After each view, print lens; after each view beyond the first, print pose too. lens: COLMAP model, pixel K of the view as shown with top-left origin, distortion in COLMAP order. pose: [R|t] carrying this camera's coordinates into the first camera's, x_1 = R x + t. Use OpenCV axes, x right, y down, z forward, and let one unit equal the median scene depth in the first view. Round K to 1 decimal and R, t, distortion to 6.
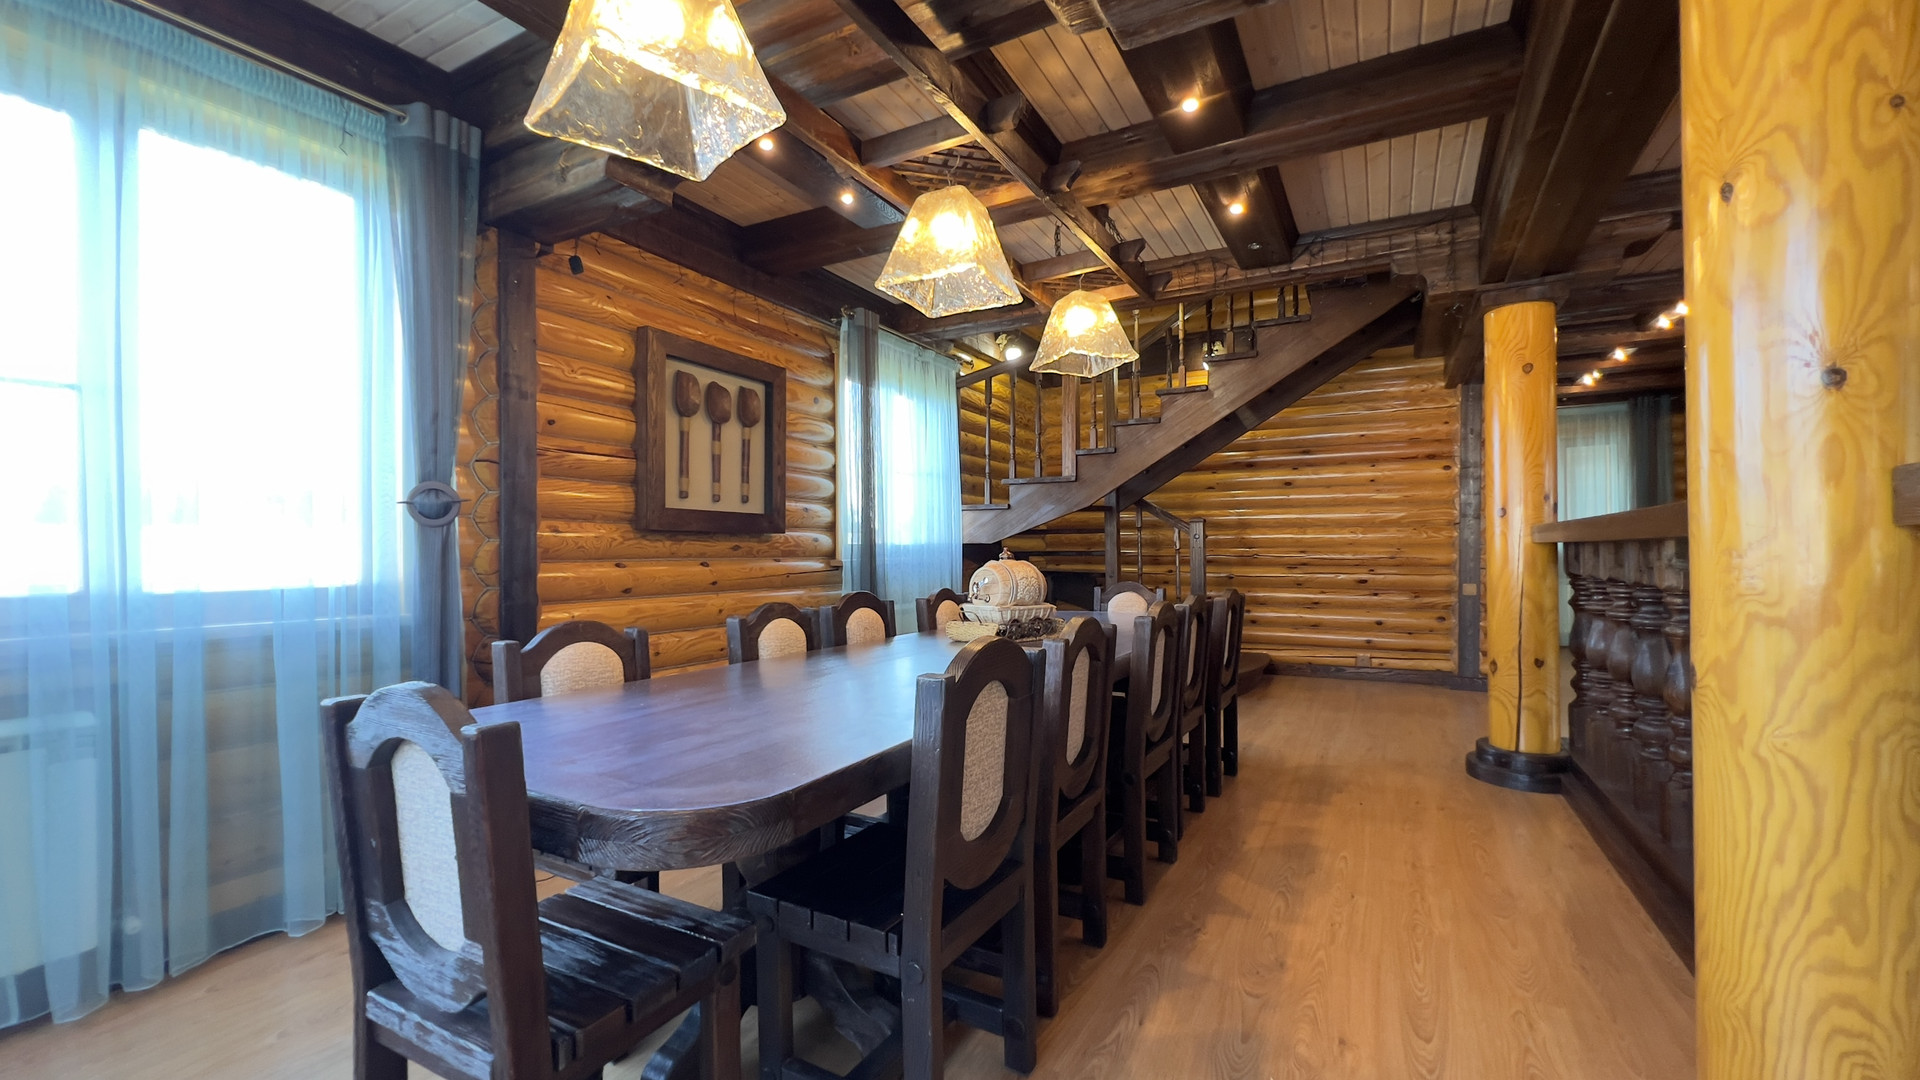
lens RADIAL K [[768.3, 0, 971.5], [0, 768.3, 545.4], [0, 0, 1]] dist [-0.004282, 0.001818]
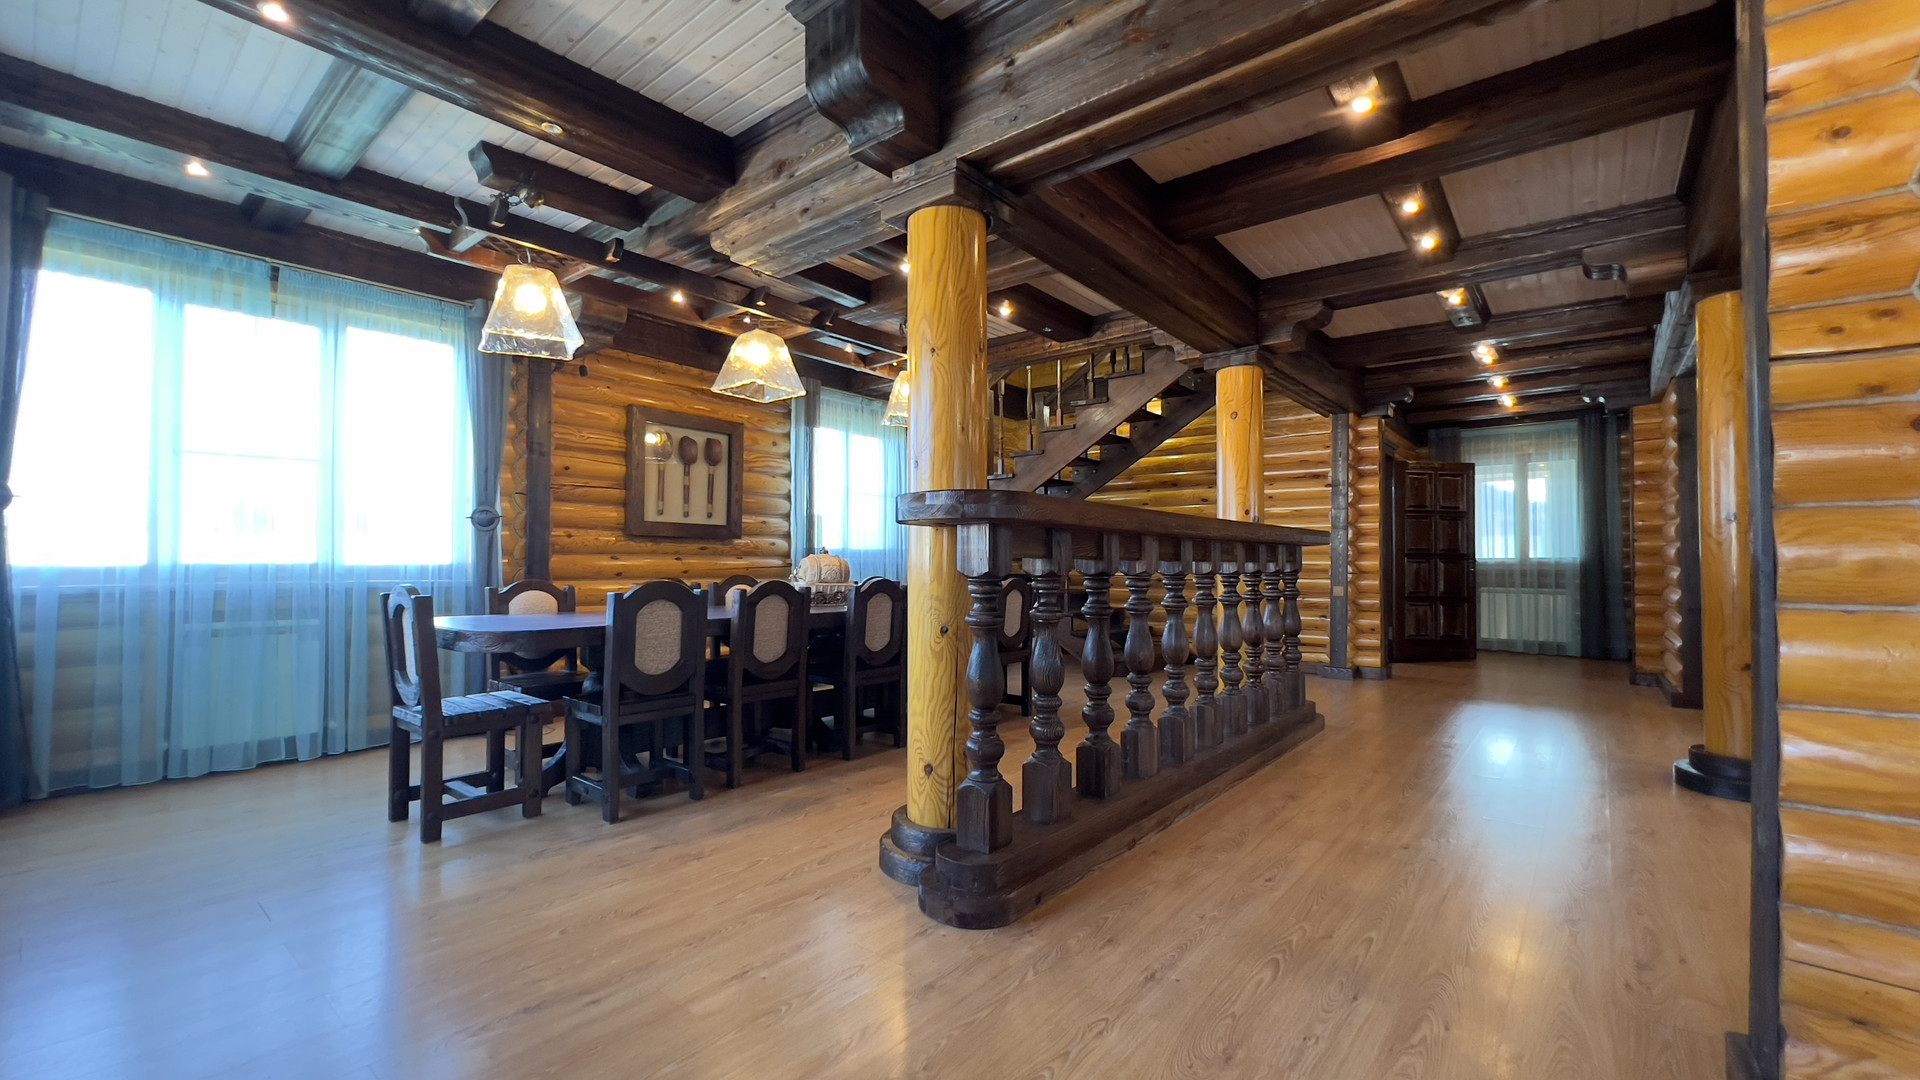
lens RADIAL K [[768.8, 0, 967.5], [0, 768.8, 545.8], [0, 0, 1]] dist [-0.003003, 0.000242]
pose [[0.984012, 0.004501, -0.178044, 0.485319], [-0.007705, 0.999821, -0.017304, 0.021208], [0.177934, 0.018399, 0.983870, -0.373779]]
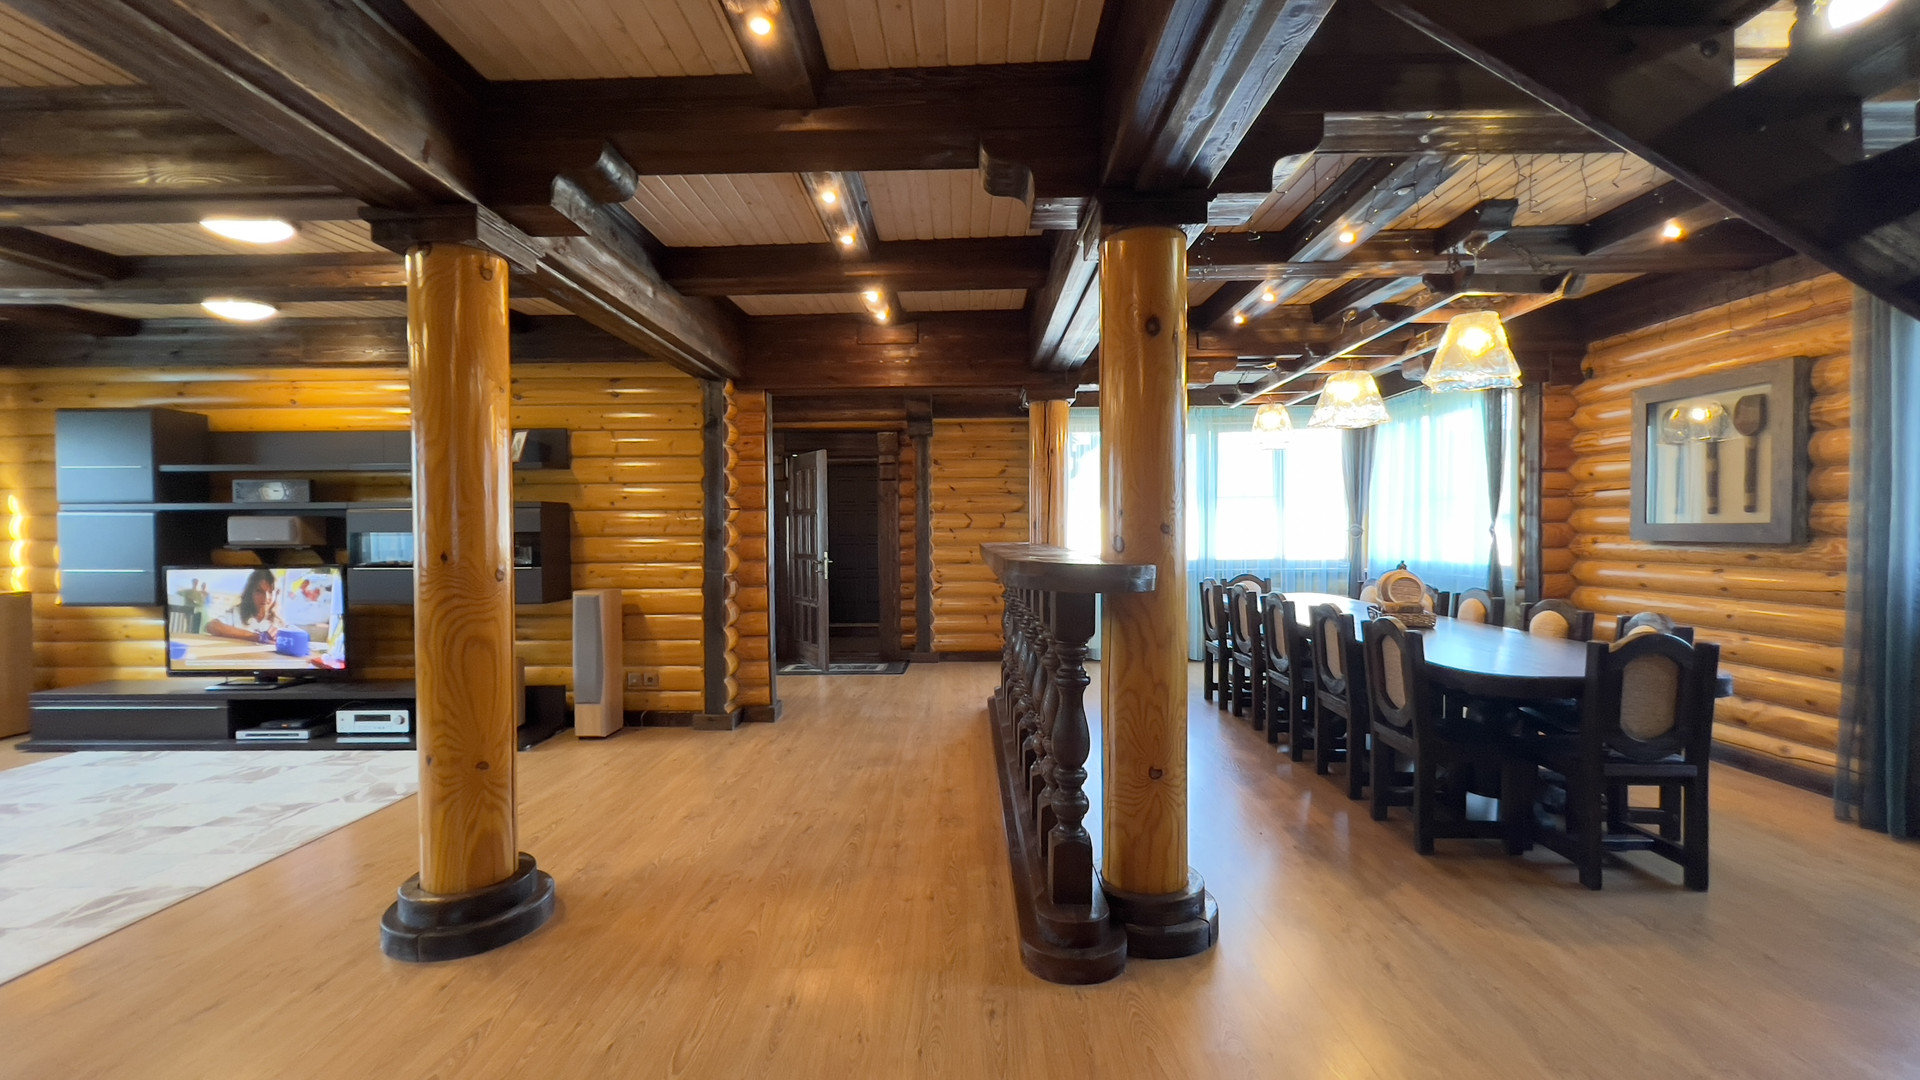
lens RADIAL K [[768.8, 0, 961.5], [0, 768.8, 538.1], [0, 0, 1]] dist [-0.003003, 0.000242]
pose [[-0.877985, 0.018345, -0.478337, 1.175321], [0.016760, 0.999831, 0.007582, -0.050775], [0.478395, -0.001360, -0.878144, 1.509872]]
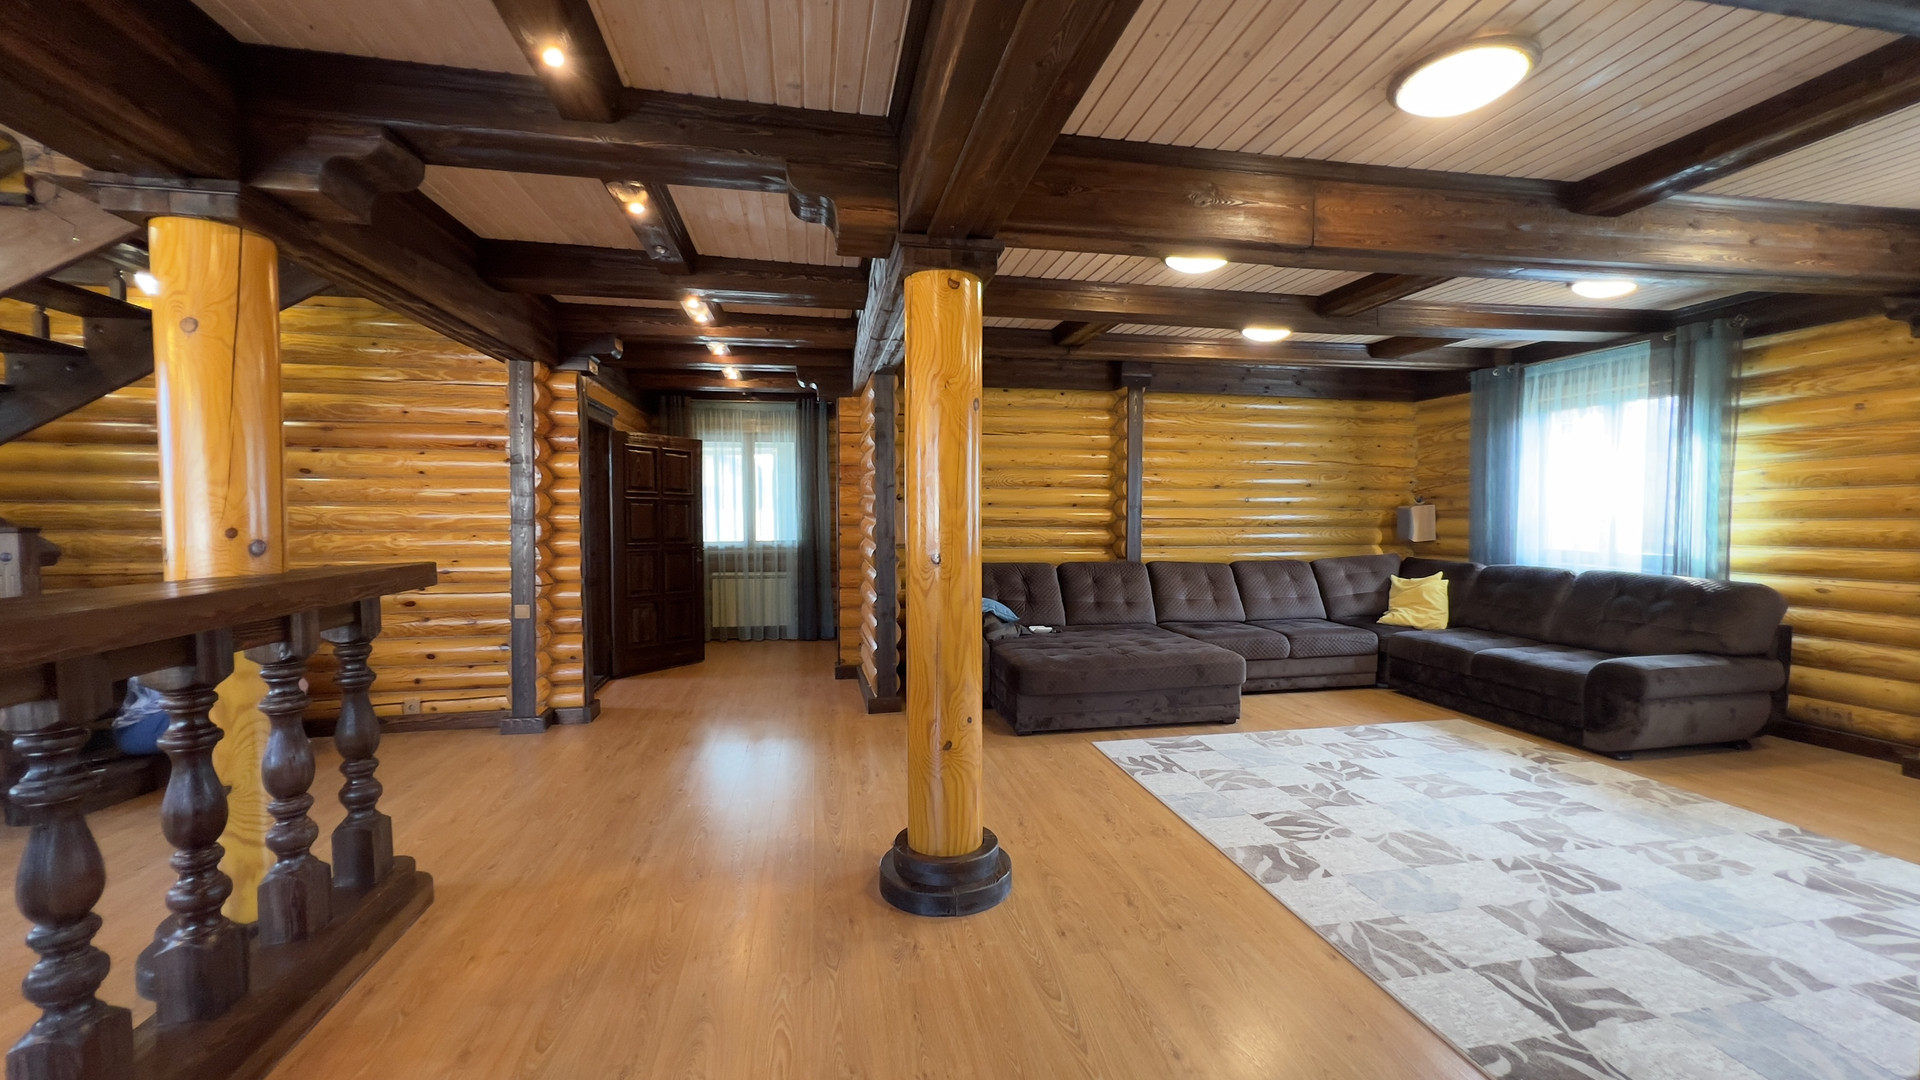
lens RADIAL K [[768.3, 0, 963.8], [0, 768.3, 551.3], [0, 0, 1]] dist [-0.004282, 0.001818]
pose [[0.765234, -0.025918, 0.643230, 0.765803], [-0.005462, 0.998892, 0.046746, -0.075997], [-0.643729, -0.039285, 0.764245, 0.106098]]
